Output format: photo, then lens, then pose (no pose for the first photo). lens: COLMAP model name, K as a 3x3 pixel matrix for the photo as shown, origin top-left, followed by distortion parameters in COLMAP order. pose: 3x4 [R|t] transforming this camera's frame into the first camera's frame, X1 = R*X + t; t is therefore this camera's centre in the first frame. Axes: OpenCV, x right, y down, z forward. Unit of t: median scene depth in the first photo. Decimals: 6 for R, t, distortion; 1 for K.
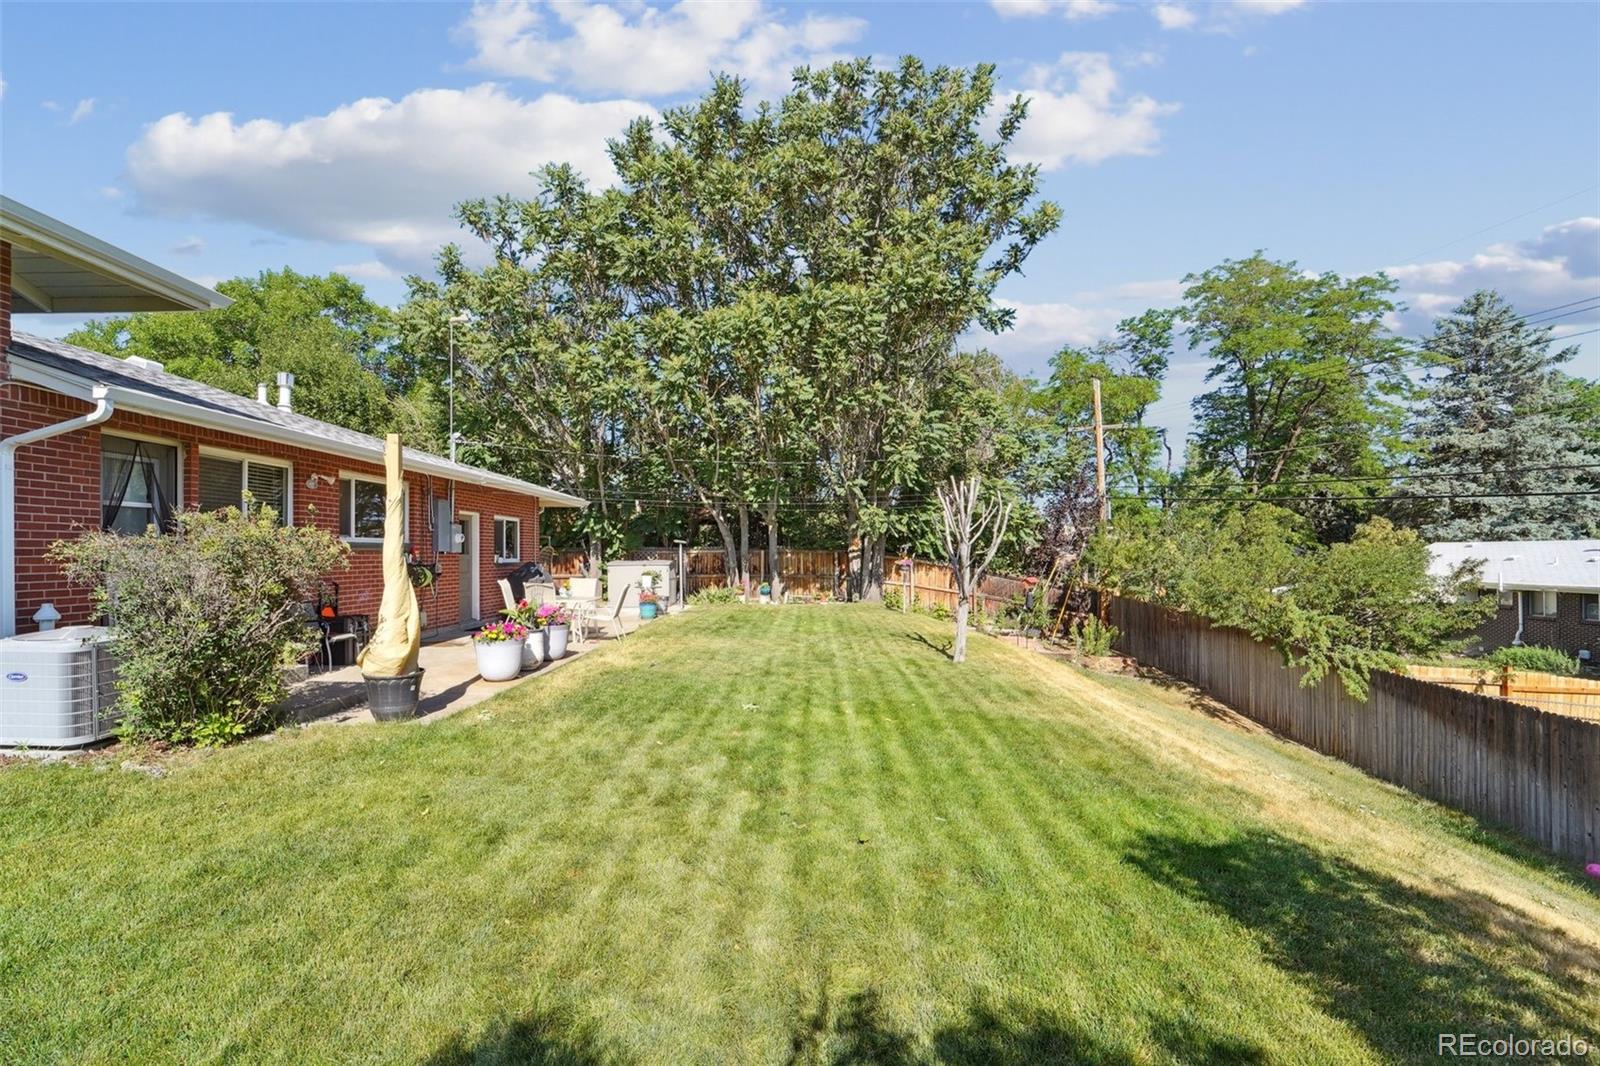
lens RADIAL K [[681.0, 0, 801.8], [0, 681.0, 556.2], [0, 0, 1]] dist [-0.024322, 0.000273]
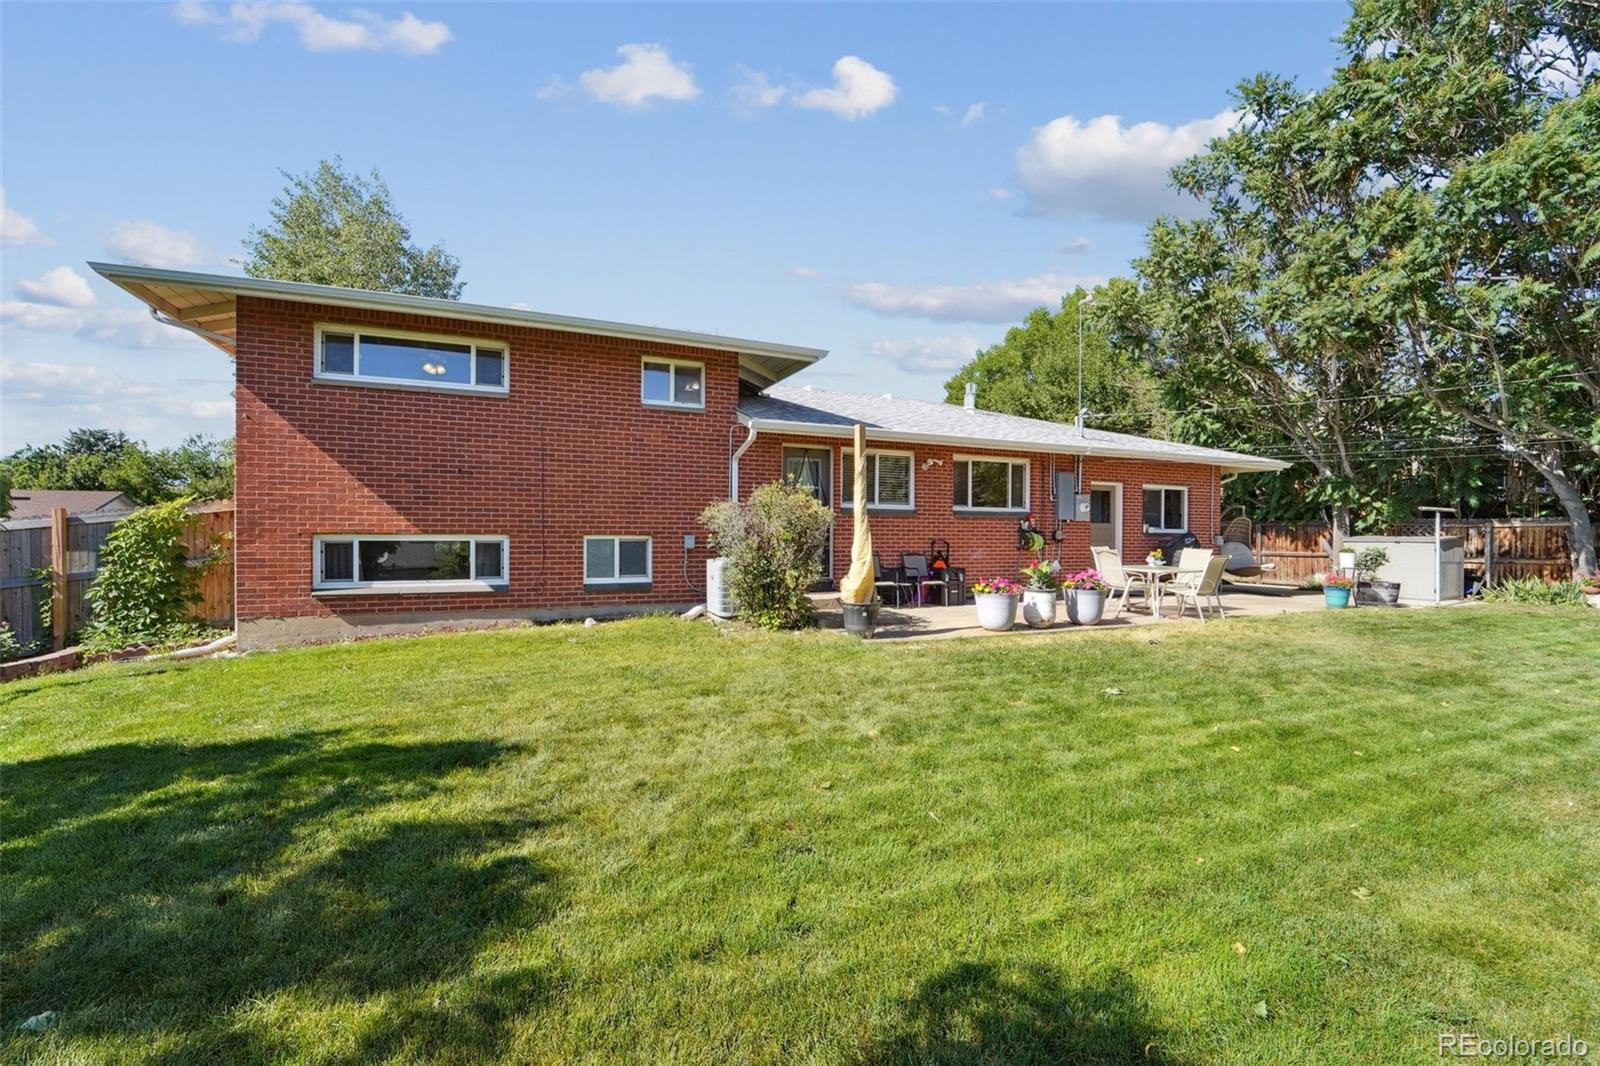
lens RADIAL K [[668.7, 0, 794.1], [0, 668.7, 540.1], [0, 0, 1]] dist [-0.021455, 0.000298]
pose [[0.392487, 0.018933, -0.919562, 0.160261], [-0.014529, 0.999791, 0.014383, 0.009385], [0.919643, 0.007715, 0.392680, 0.100869]]
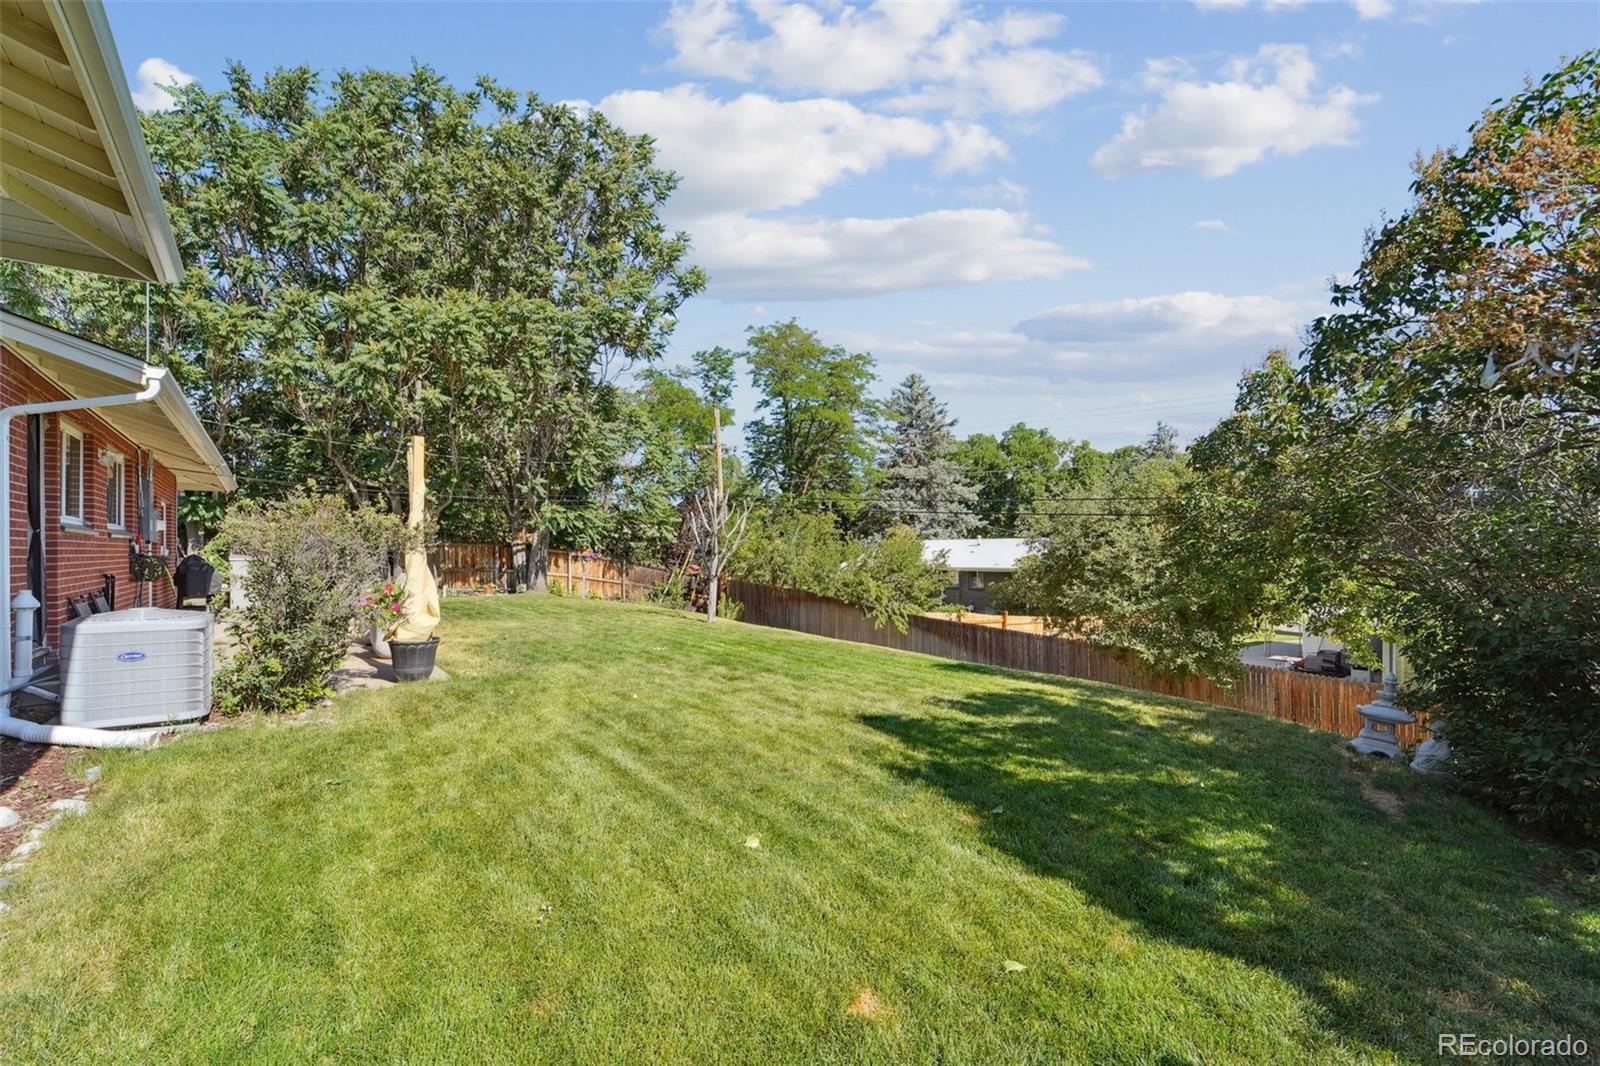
lens RADIAL K [[681.0, 0, 801.8], [0, 681.0, 556.2], [0, 0, 1]] dist [-0.024322, 0.000273]
pose [[0.785626, -0.007506, 0.618656, -0.229526], [0.004955, 0.999971, 0.005840, 0.006615], [-0.618682, -0.001523, 0.785640, -0.095257]]
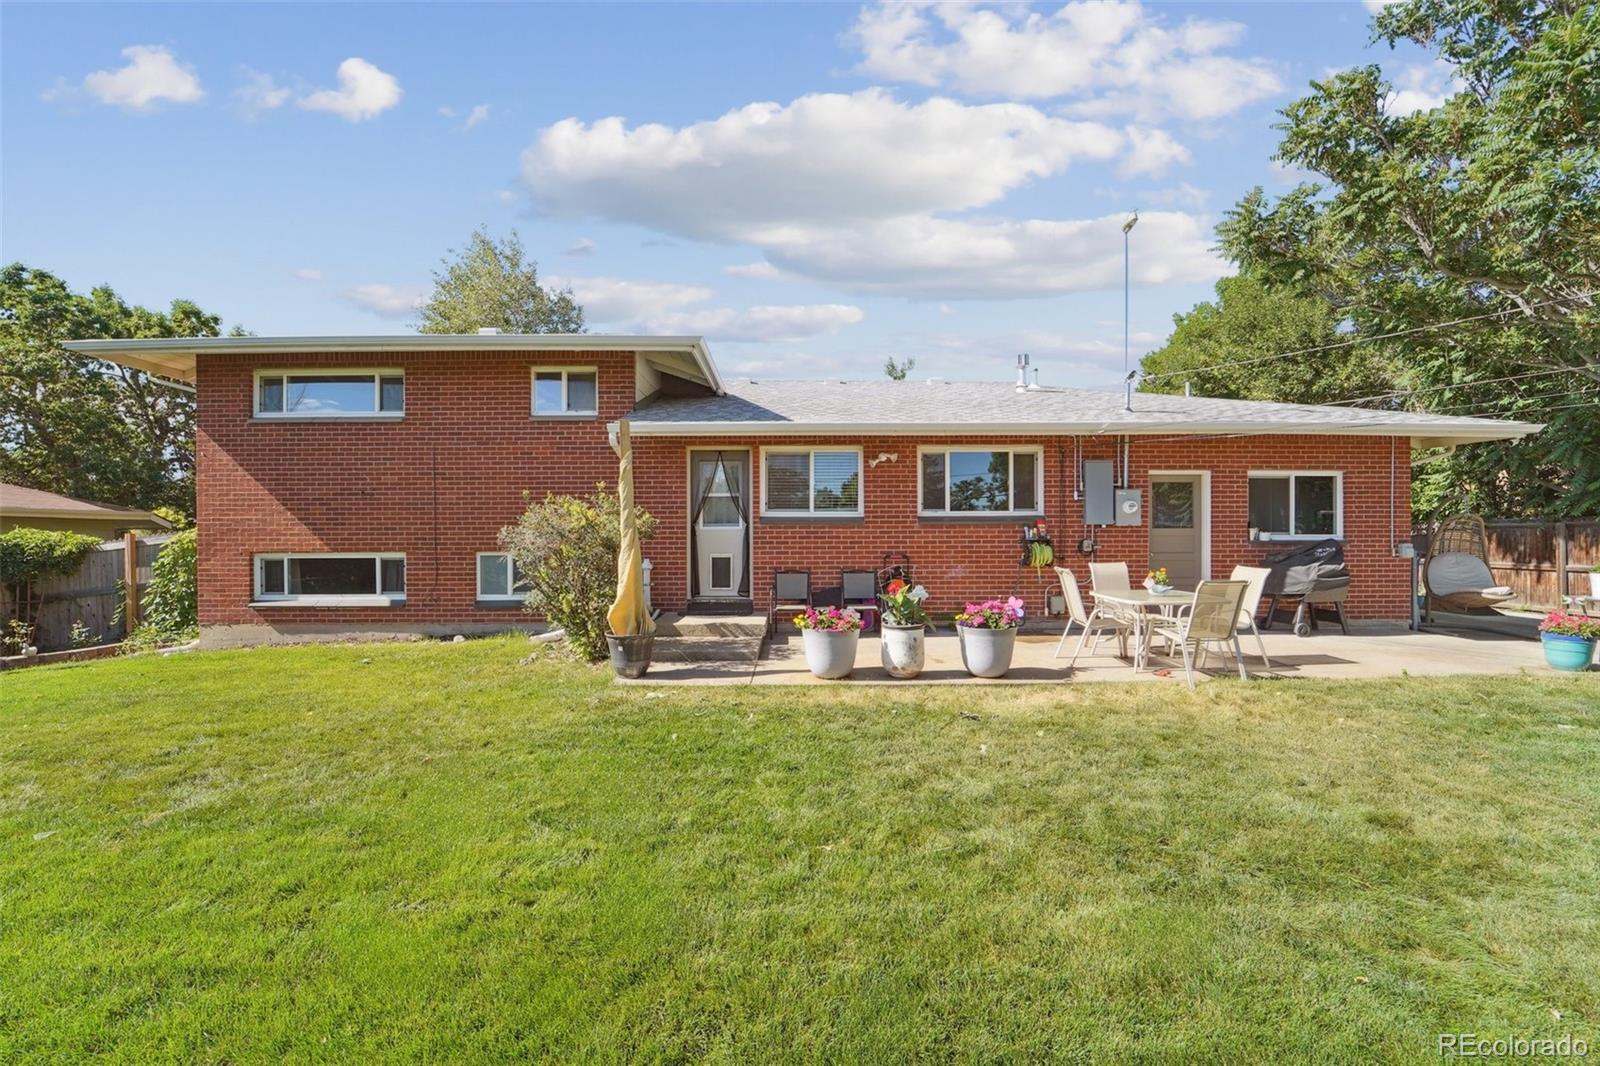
lens RADIAL K [[668.7, 0, 794.1], [0, 668.7, 540.1], [0, 0, 1]] dist [-0.021455, 0.000298]
pose [[0.007893, 0.007082, -0.999944, 0.141572], [-0.000881, 0.999975, 0.007075, 0.003373], [0.999968, 0.000825, 0.007899, 0.357635]]
